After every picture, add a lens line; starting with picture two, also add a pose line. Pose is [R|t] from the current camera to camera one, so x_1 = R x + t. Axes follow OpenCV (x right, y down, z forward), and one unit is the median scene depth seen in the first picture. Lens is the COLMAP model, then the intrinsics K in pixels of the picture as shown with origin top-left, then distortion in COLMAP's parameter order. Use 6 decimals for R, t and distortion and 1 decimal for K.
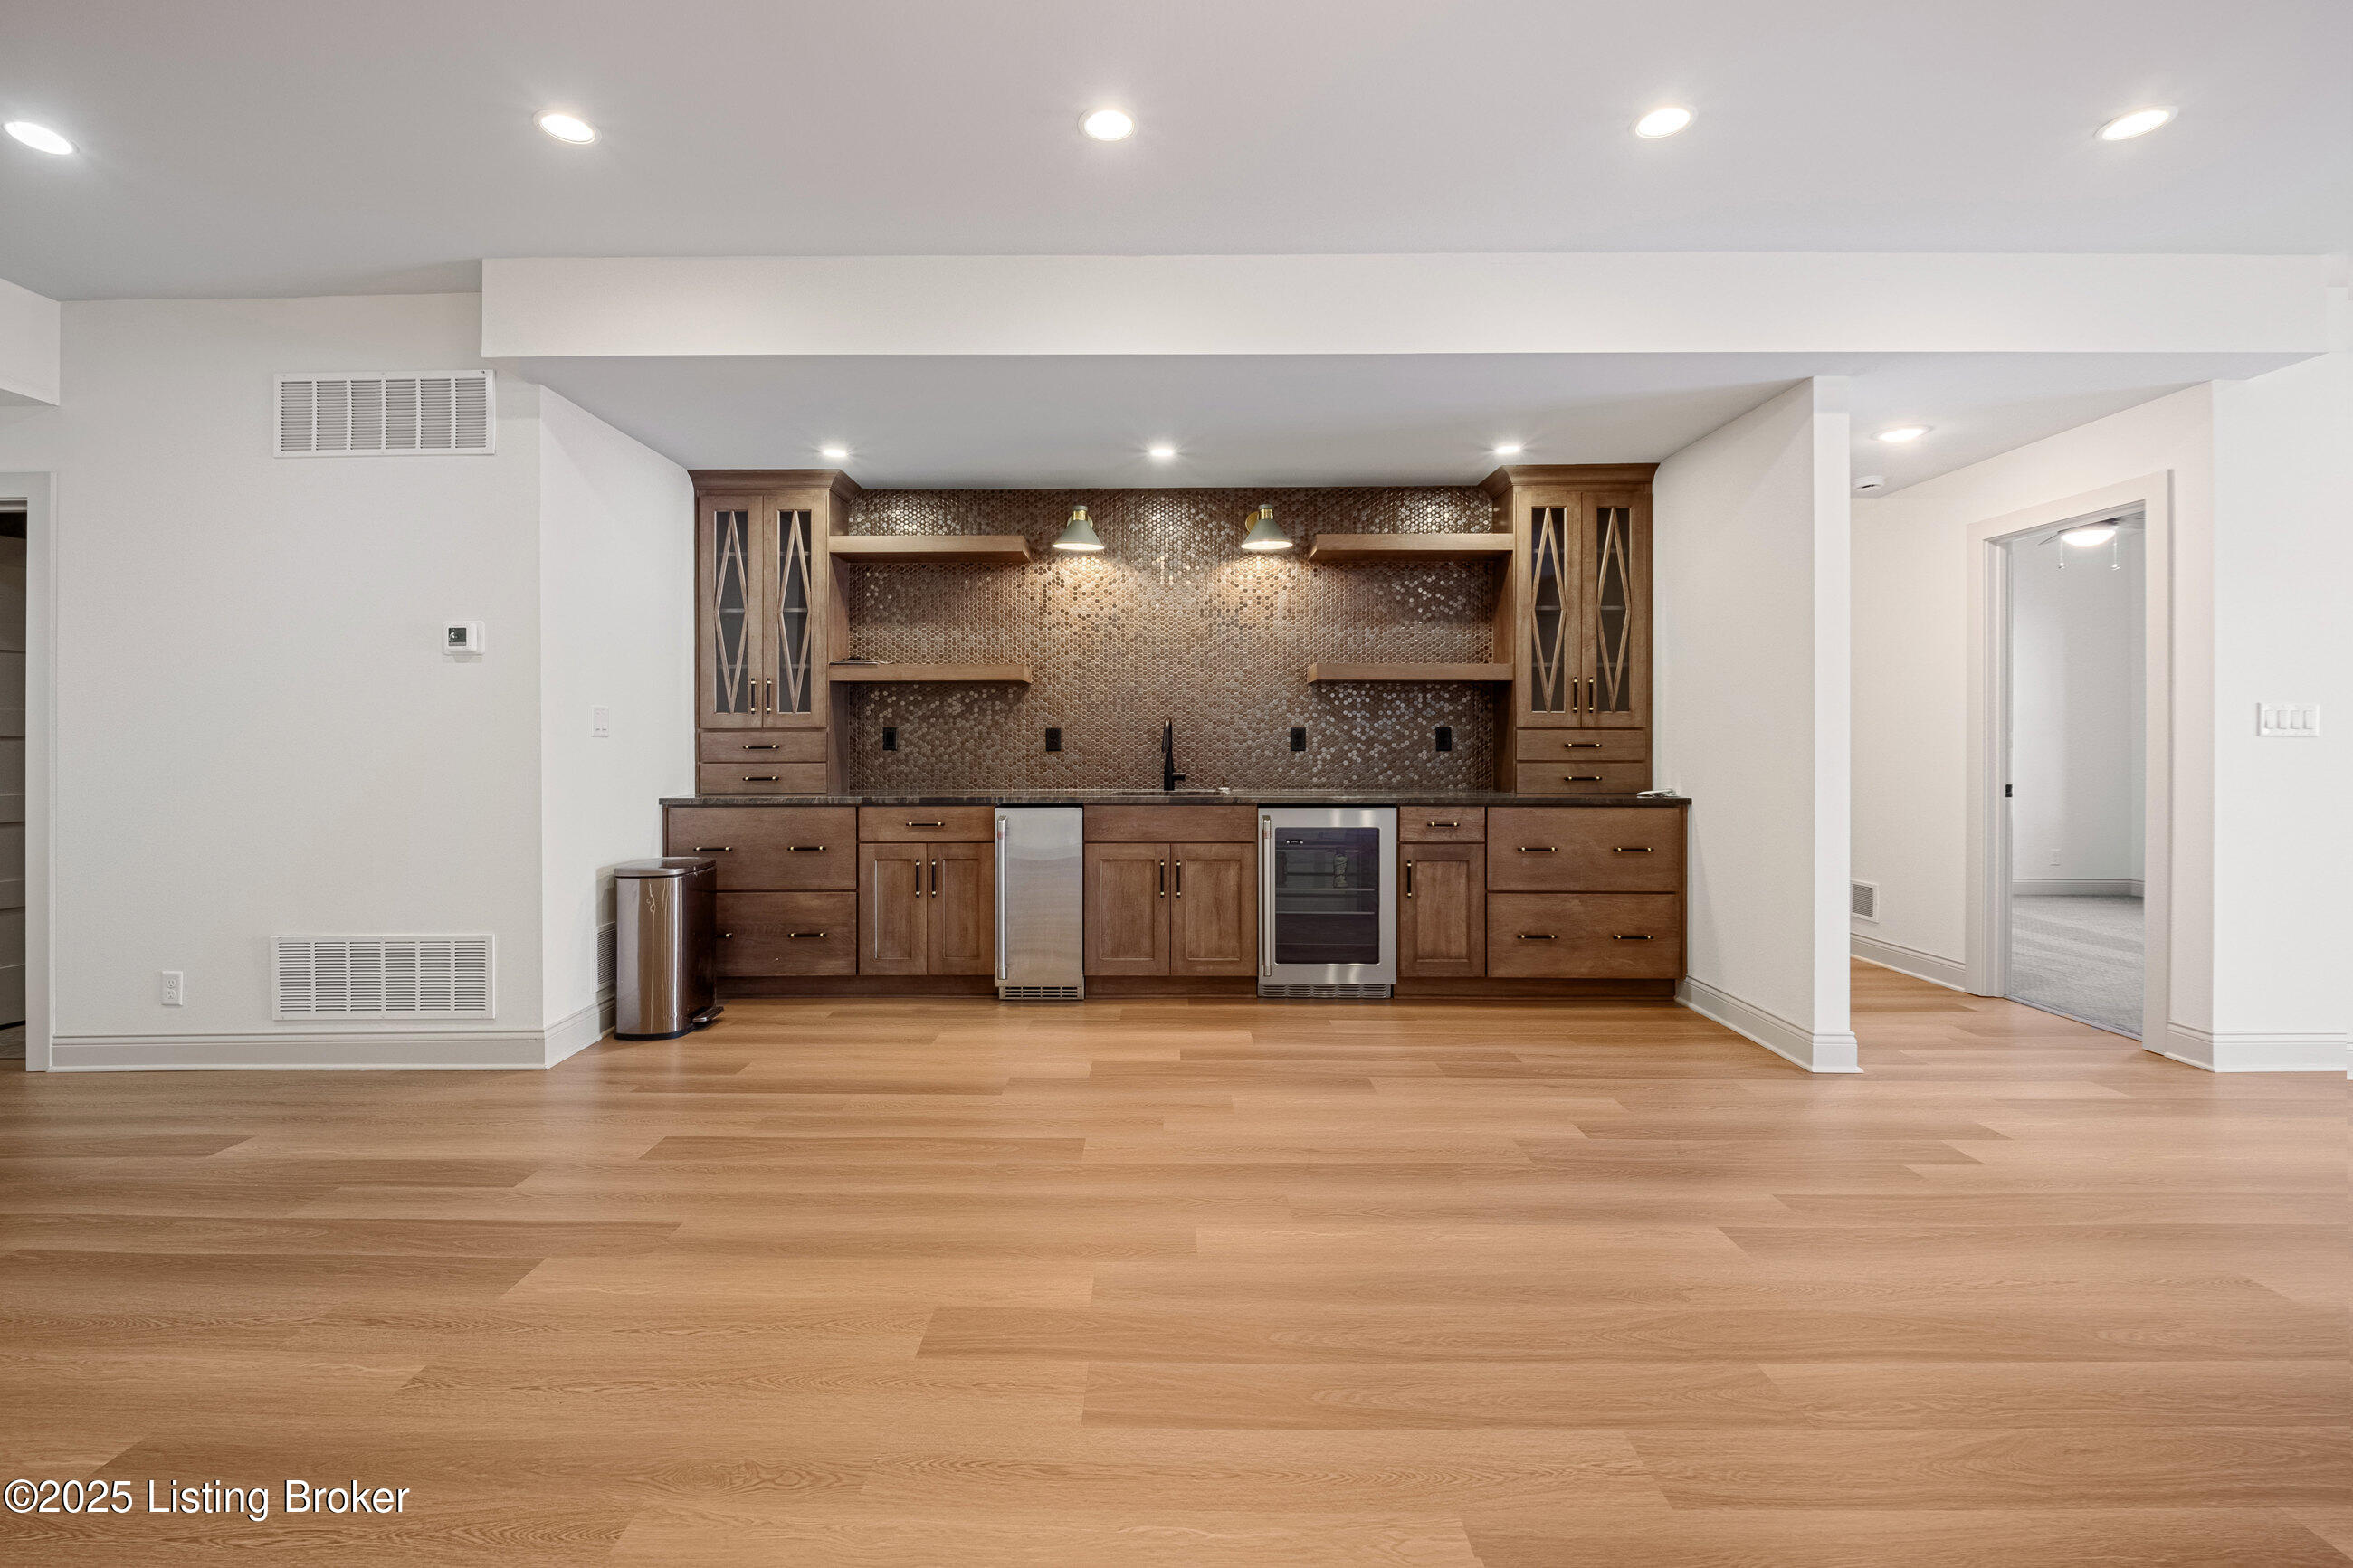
lens RADIAL K [[1076.1, 0, 1146.2], [0, 1076.1, 747.7], [0, 0, 1]] dist [0.000187, 0.000040]
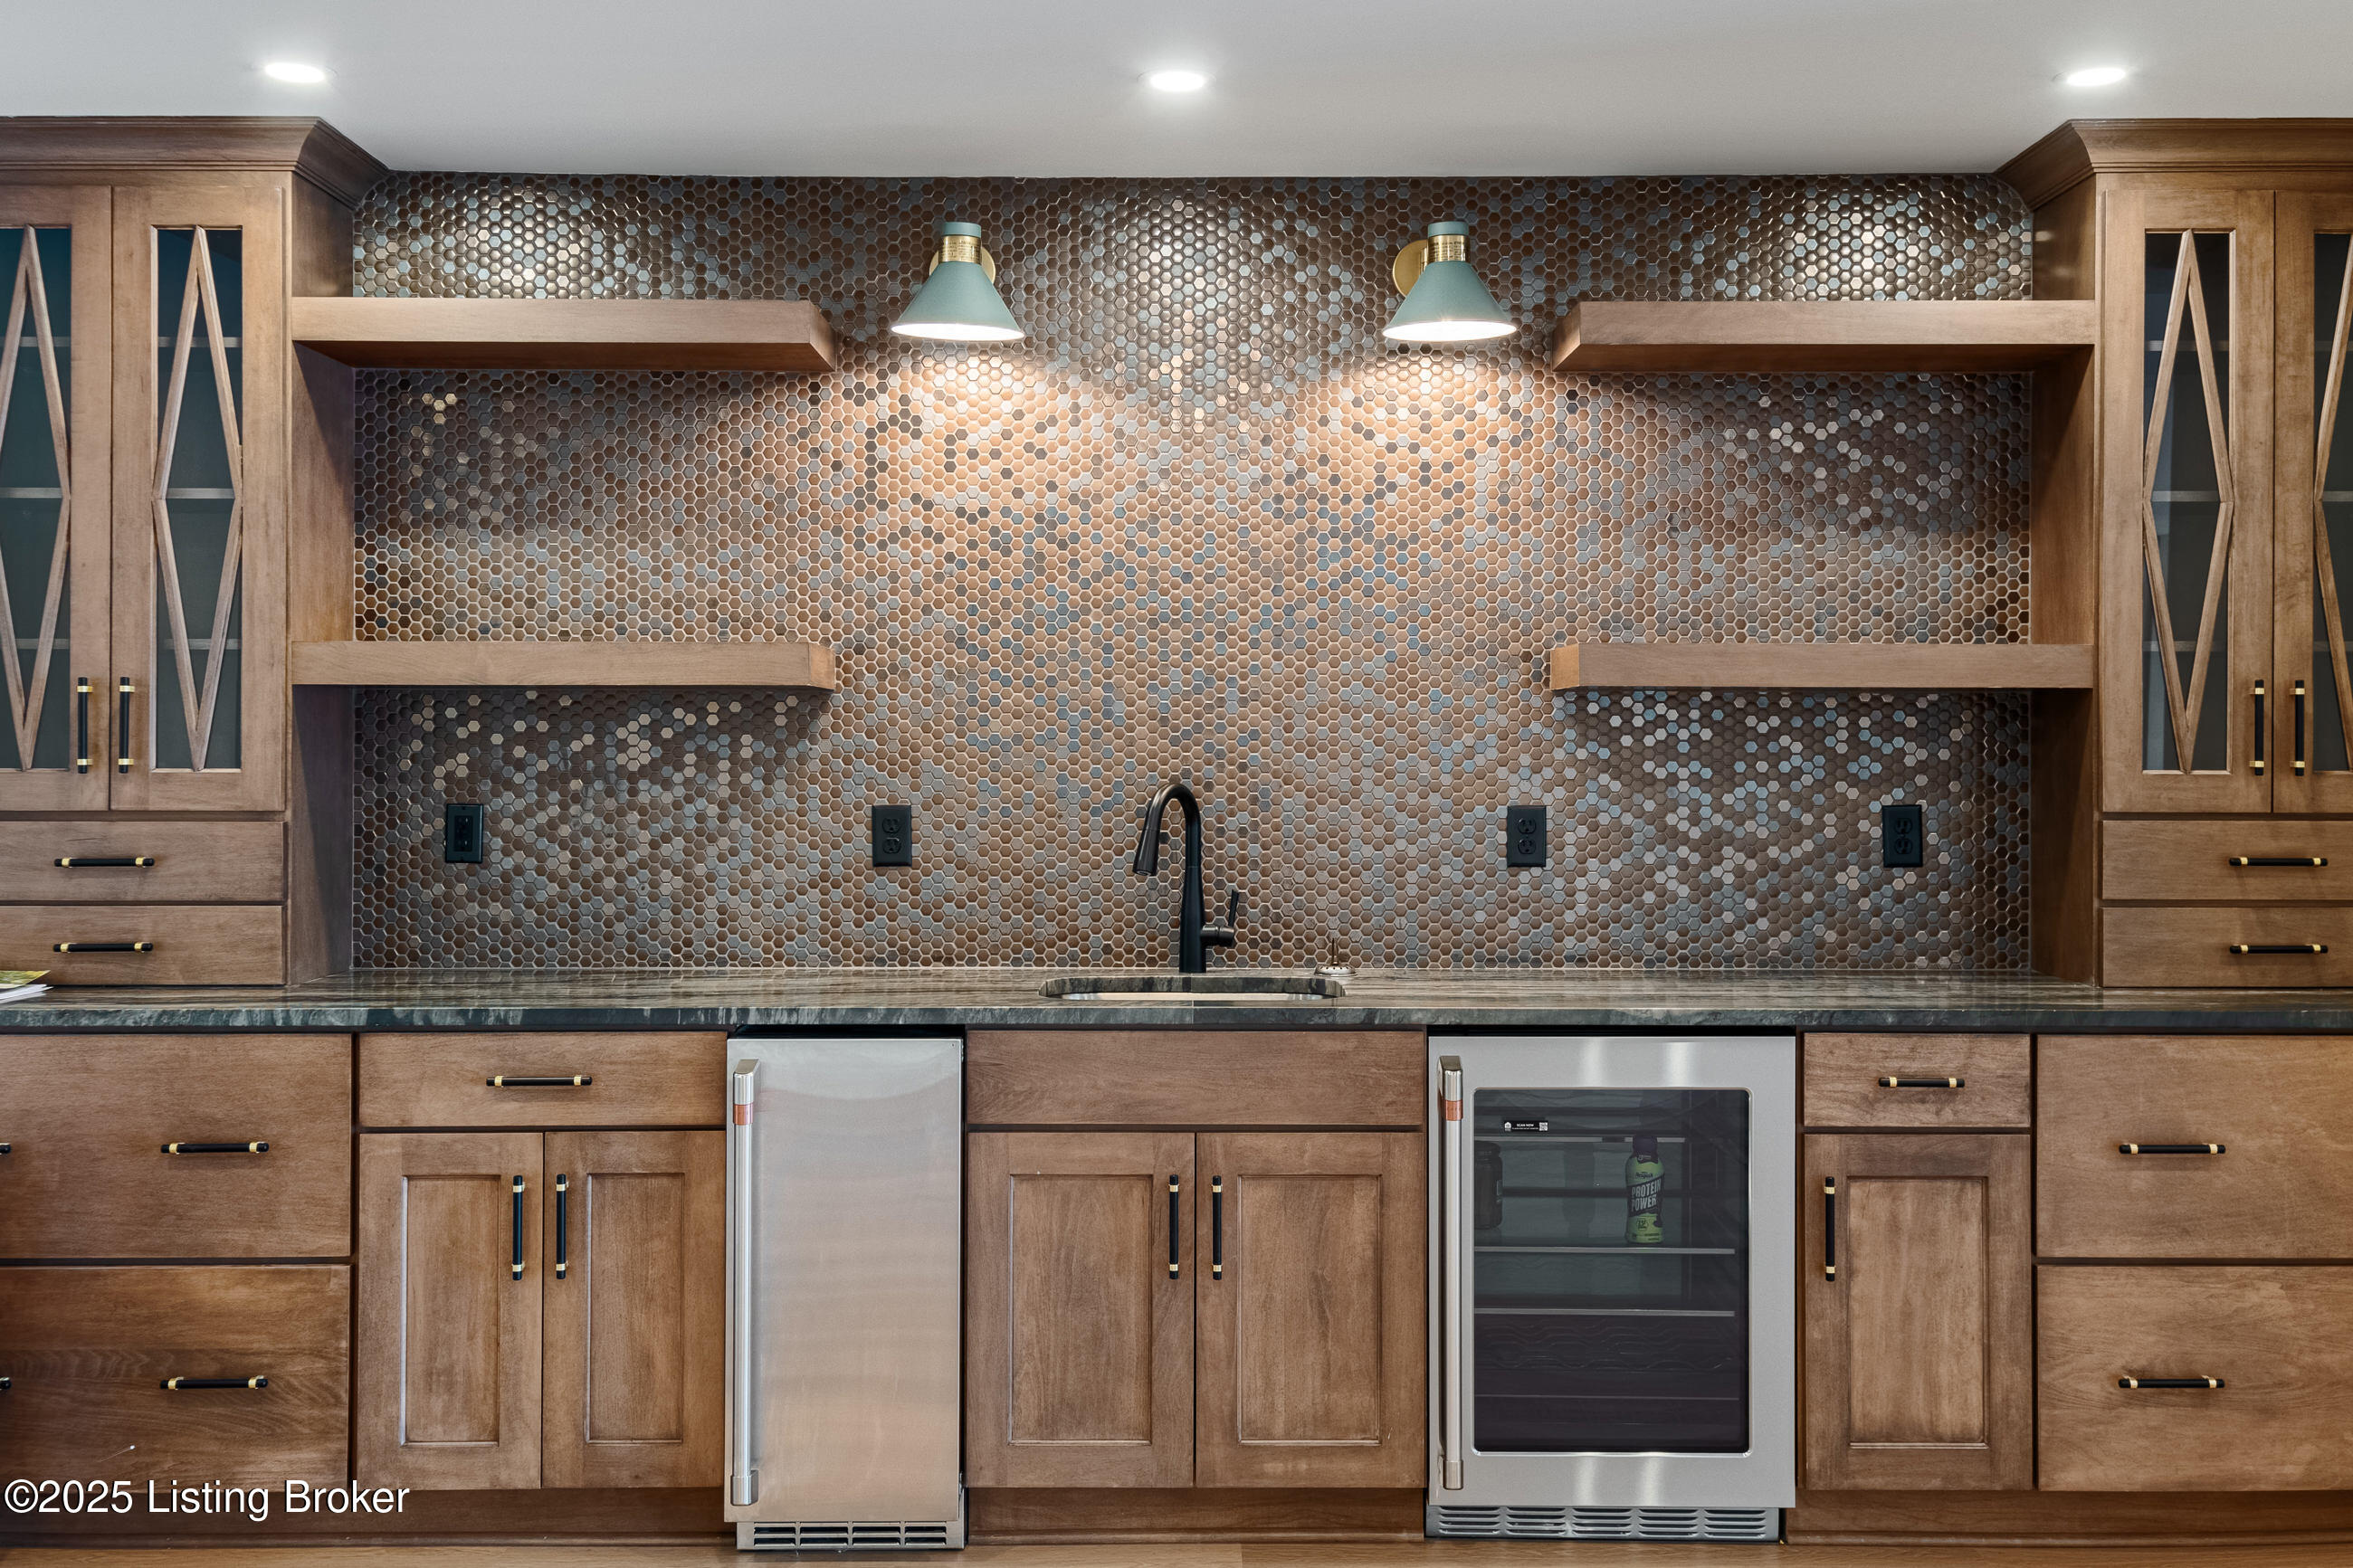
lens RADIAL K [[2210.5, 0, 1176.5], [0, 2210.5, 784.0], [0, 0, 1]] dist [0.042207, -0.008480]
pose [[0.999872, 0.002584, 0.015783, 0.002951], [-0.003064, 0.999531, 0.030470, -0.051293], [-0.015697, -0.030515, 0.999411, 0.211797]]
